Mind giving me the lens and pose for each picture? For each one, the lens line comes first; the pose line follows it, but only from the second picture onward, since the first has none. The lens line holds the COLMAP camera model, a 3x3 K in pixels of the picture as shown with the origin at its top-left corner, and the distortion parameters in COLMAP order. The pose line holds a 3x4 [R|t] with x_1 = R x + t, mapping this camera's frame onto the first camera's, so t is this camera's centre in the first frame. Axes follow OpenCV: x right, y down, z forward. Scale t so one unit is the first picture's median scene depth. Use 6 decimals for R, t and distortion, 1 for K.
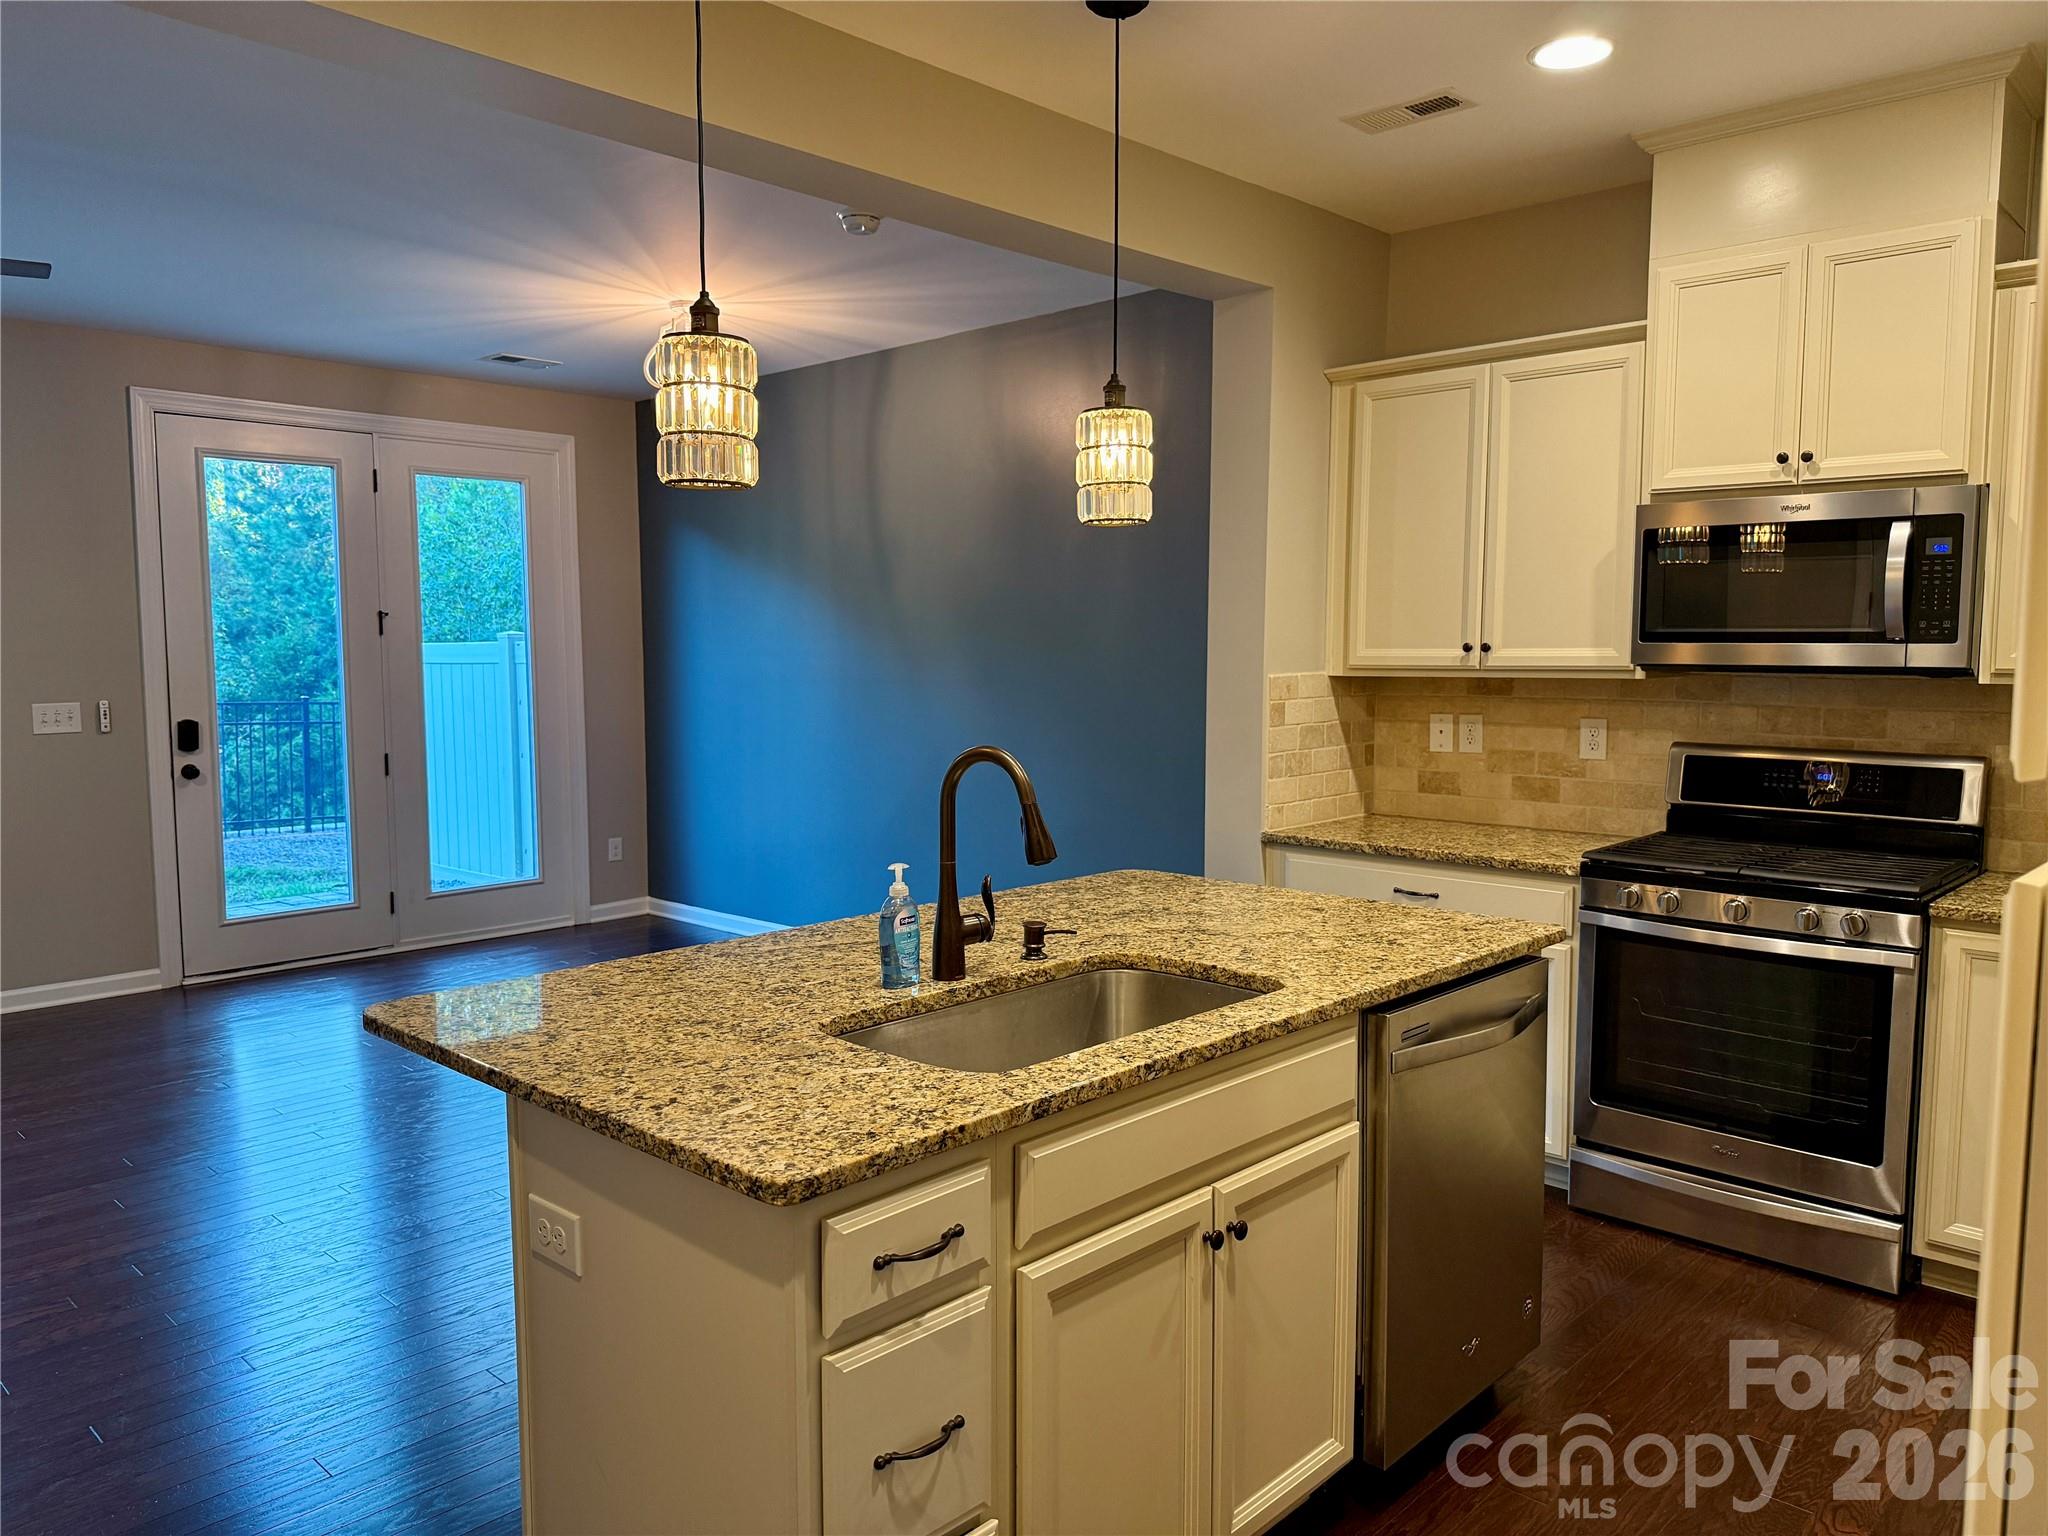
lens RADIAL K [[1432.2, 0, 1017.2], [0, 1432.2, 771.1], [0, 0, 1]] dist [0.134498, -0.231606]
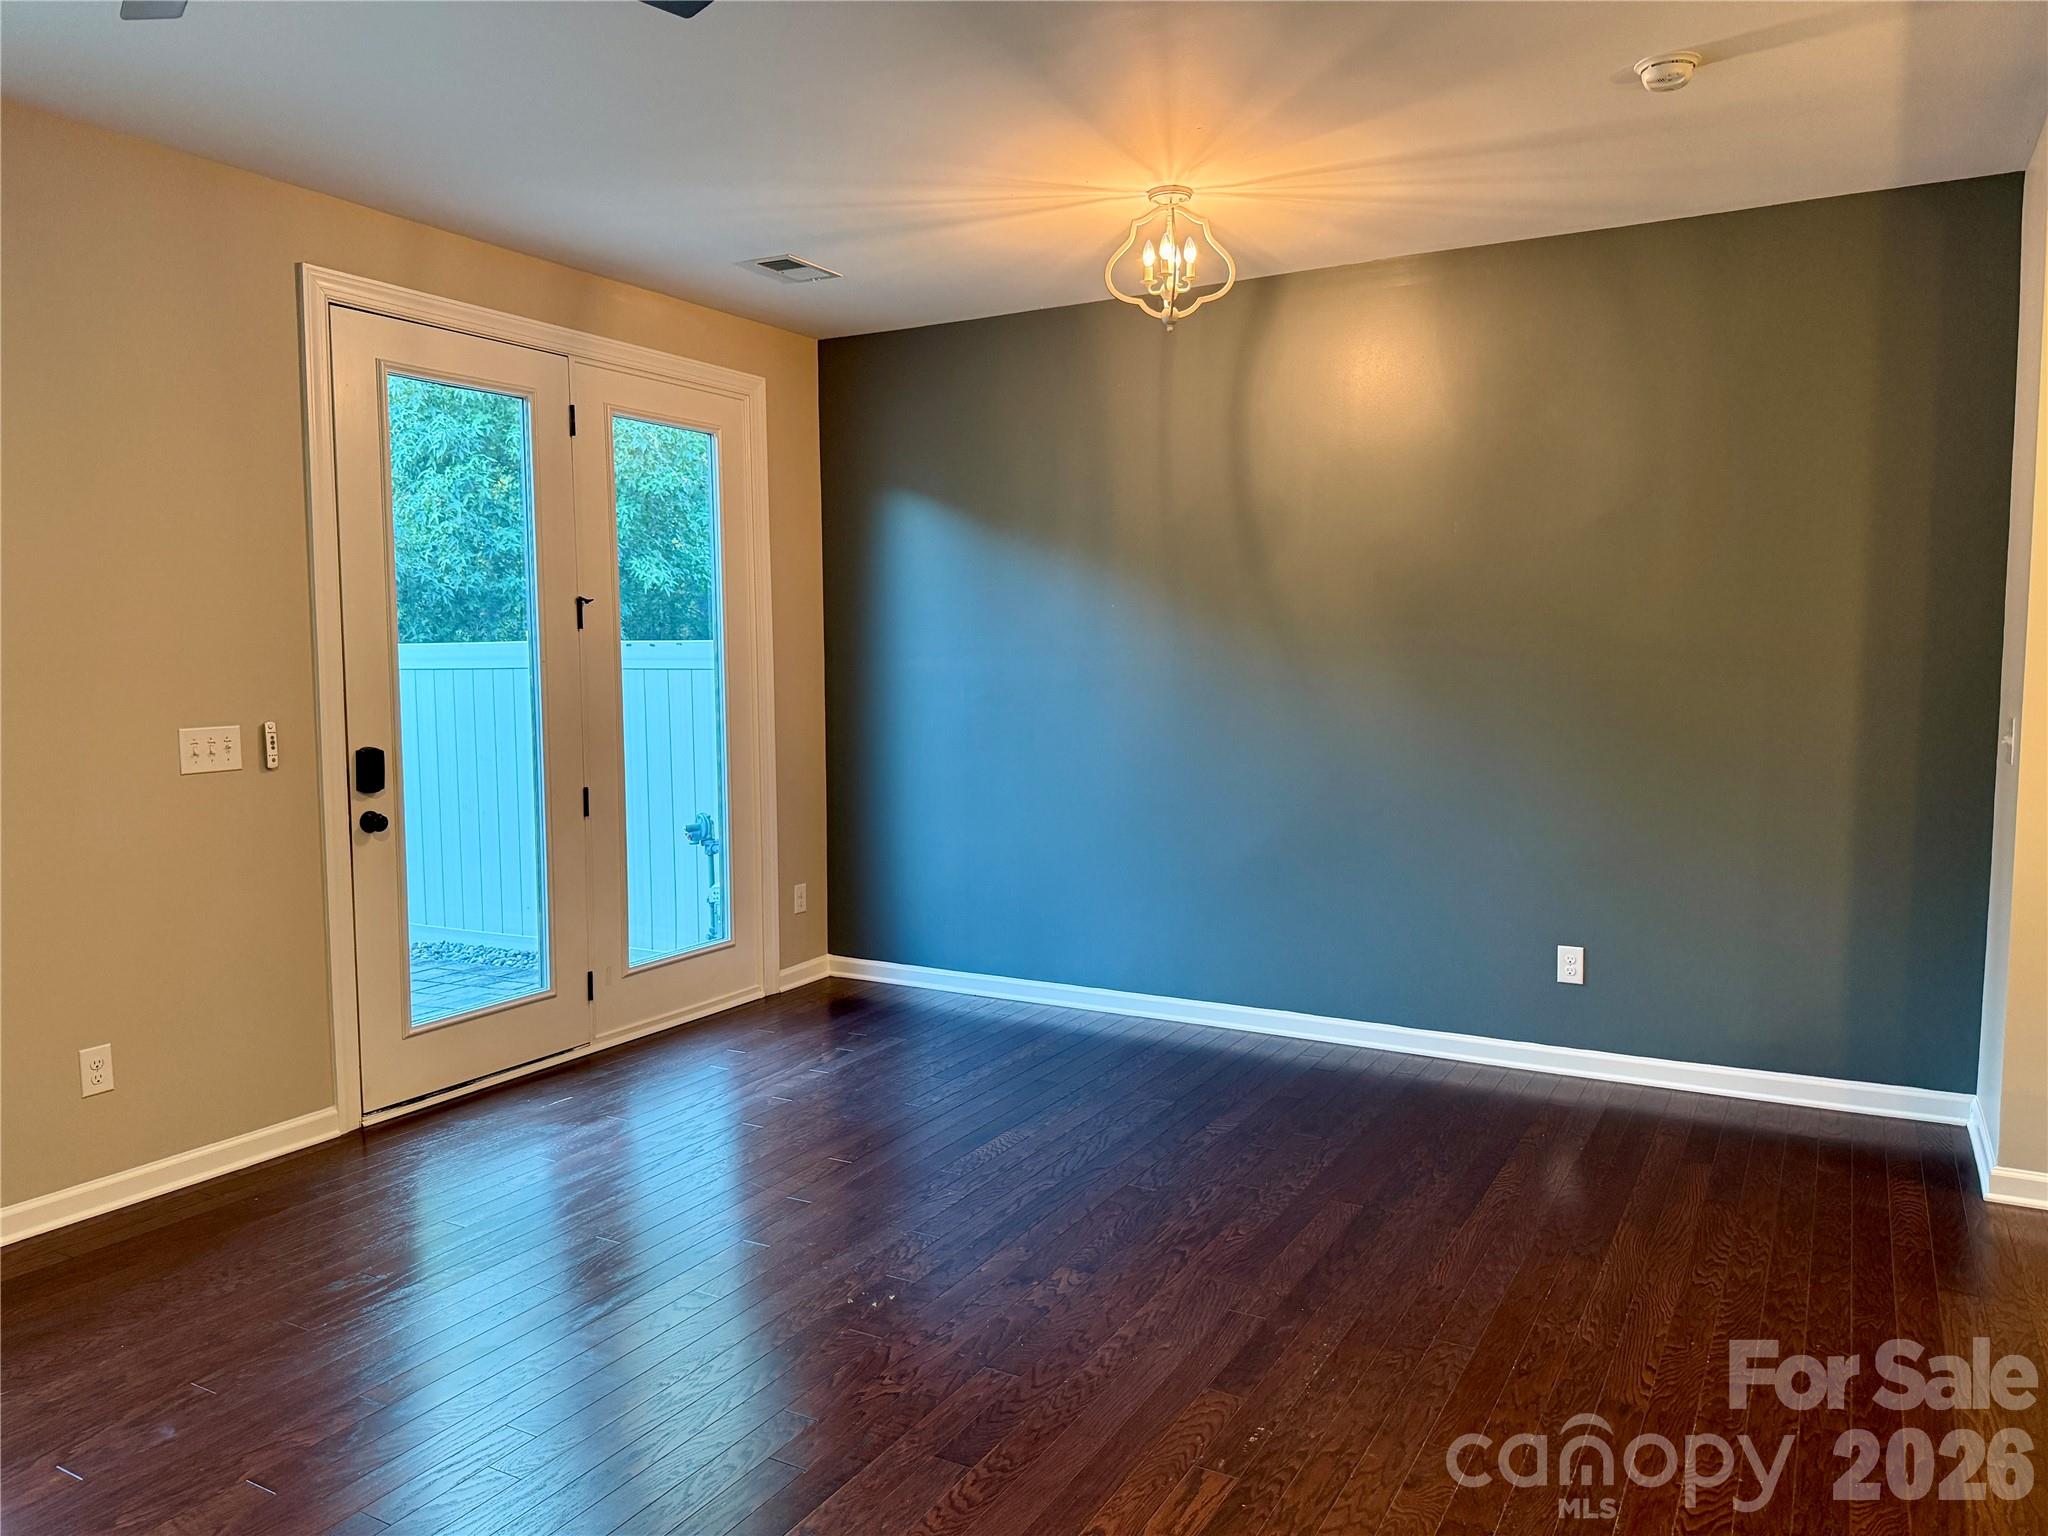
lens RADIAL K [[1432.2, 0, 1017.2], [0, 1432.2, 771.1], [0, 0, 1]] dist [0.134498, -0.231606]
pose [[0.968711, -0.022954, 0.247129, -0.439262], [0.023755, 0.999718, -0.000261, -0.016166], [-0.247053, 0.006123, 0.968983, 0.245813]]
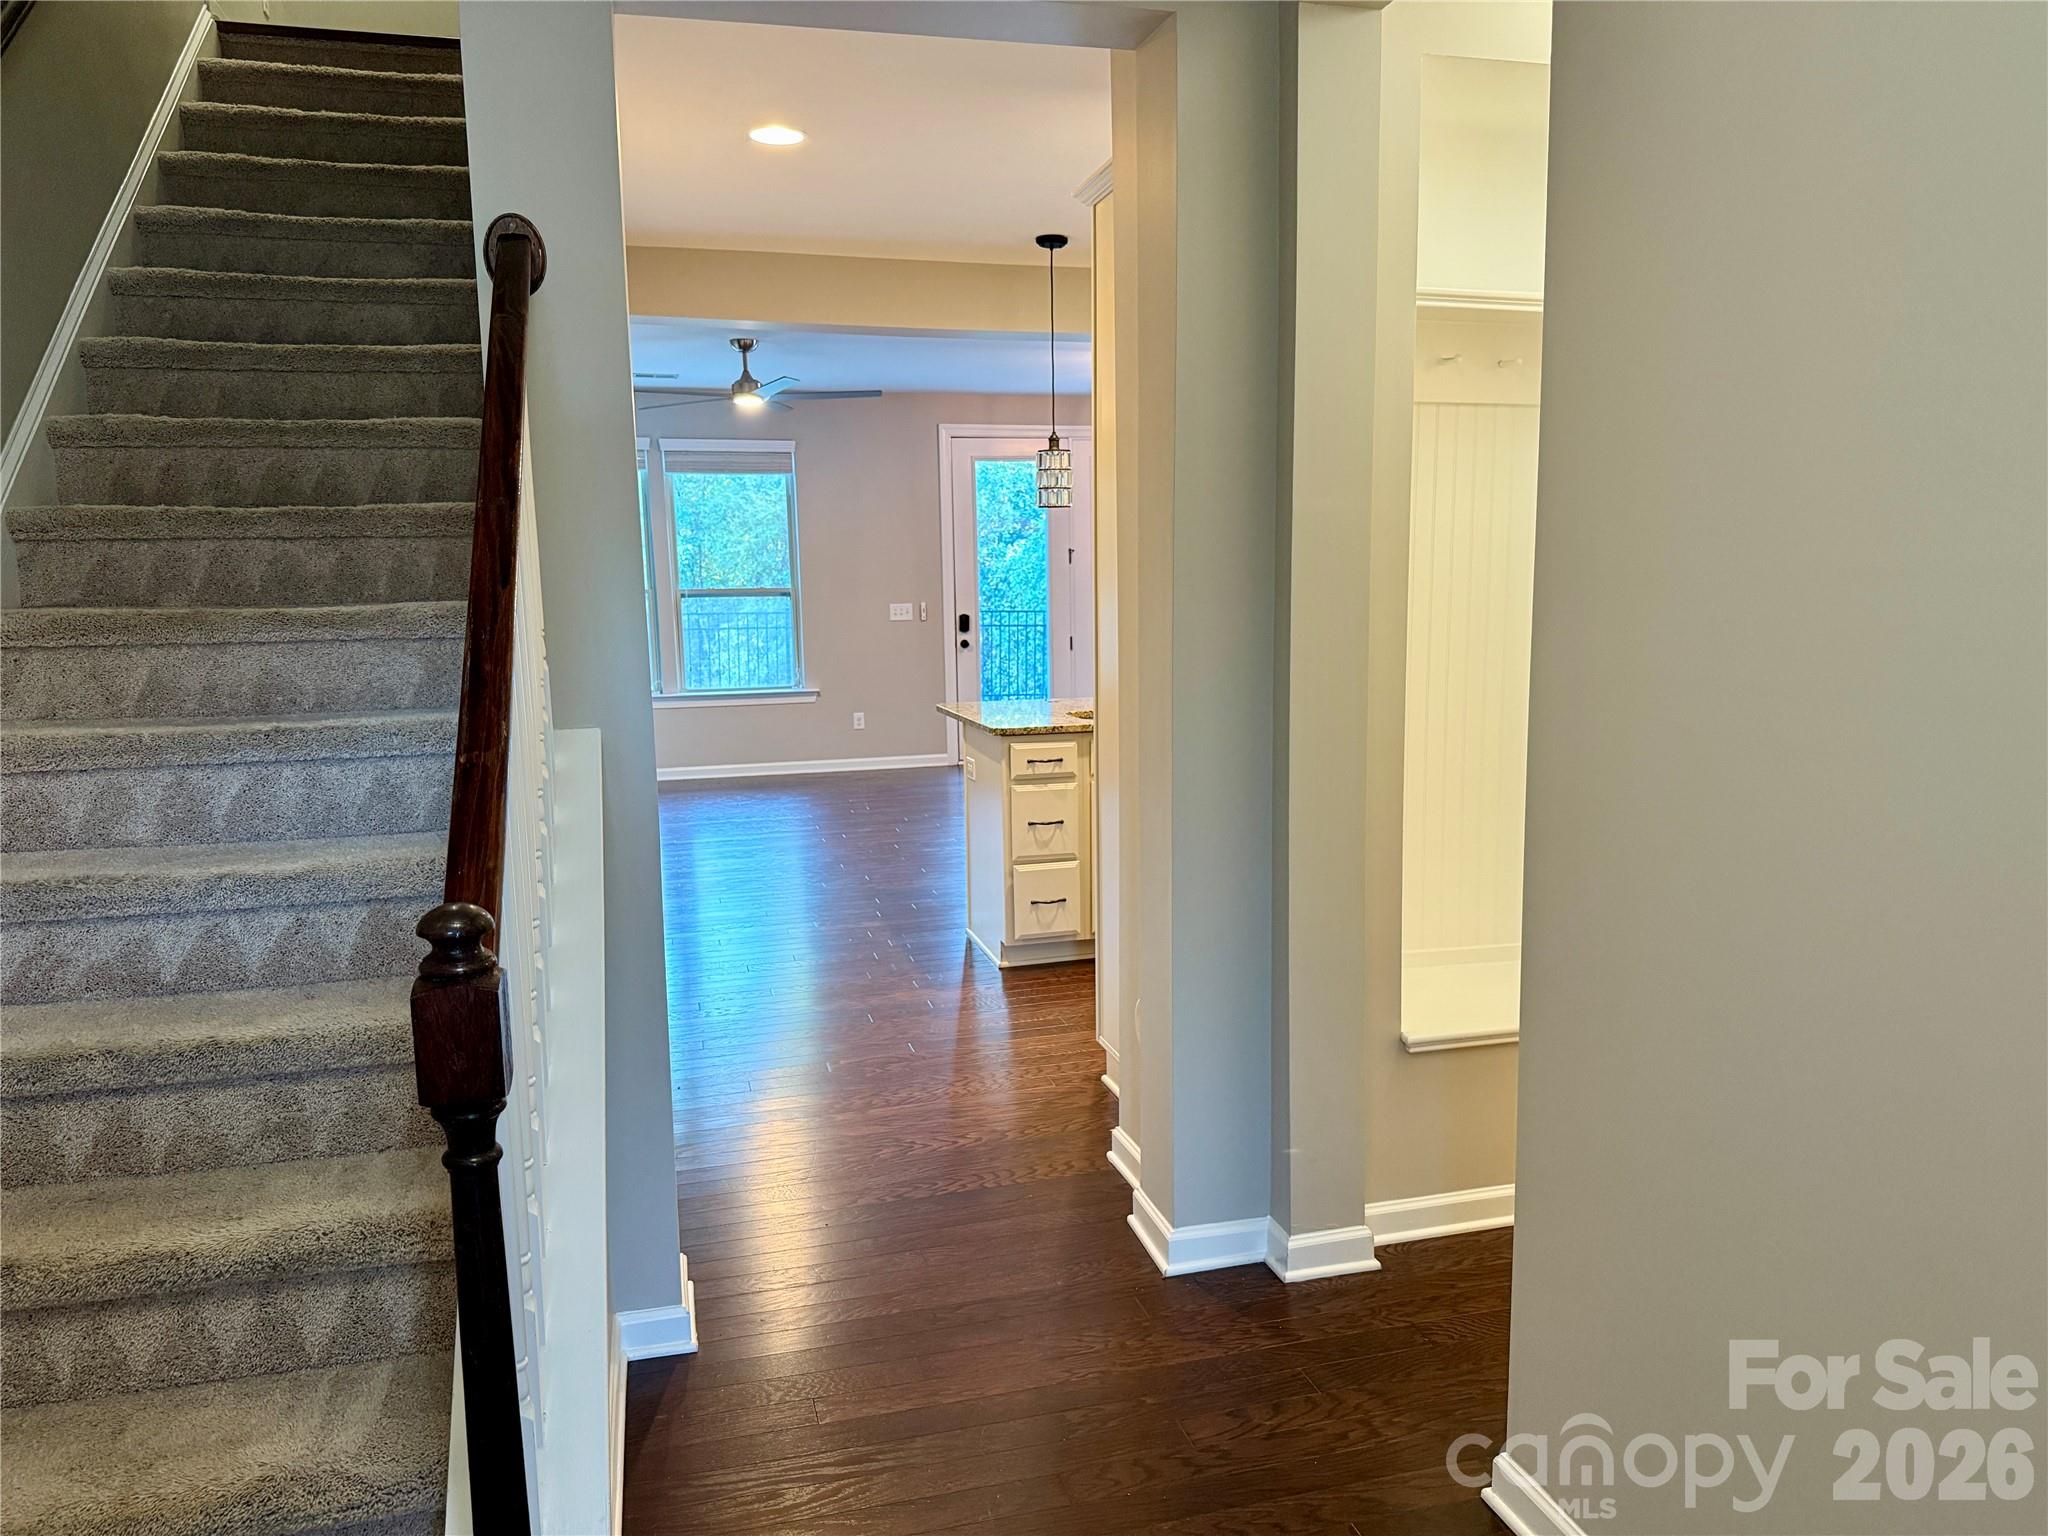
lens RADIAL K [[1432.2, 0, 1017.2], [0, 1432.2, 771.1], [0, 0, 1]] dist [0.134498, -0.231606]
pose [[0.852282, 0.061755, -0.519424, 0.399544], [-0.032117, 0.997311, 0.065874, 0.038008], [0.522095, -0.039460, 0.851974, -0.453072]]
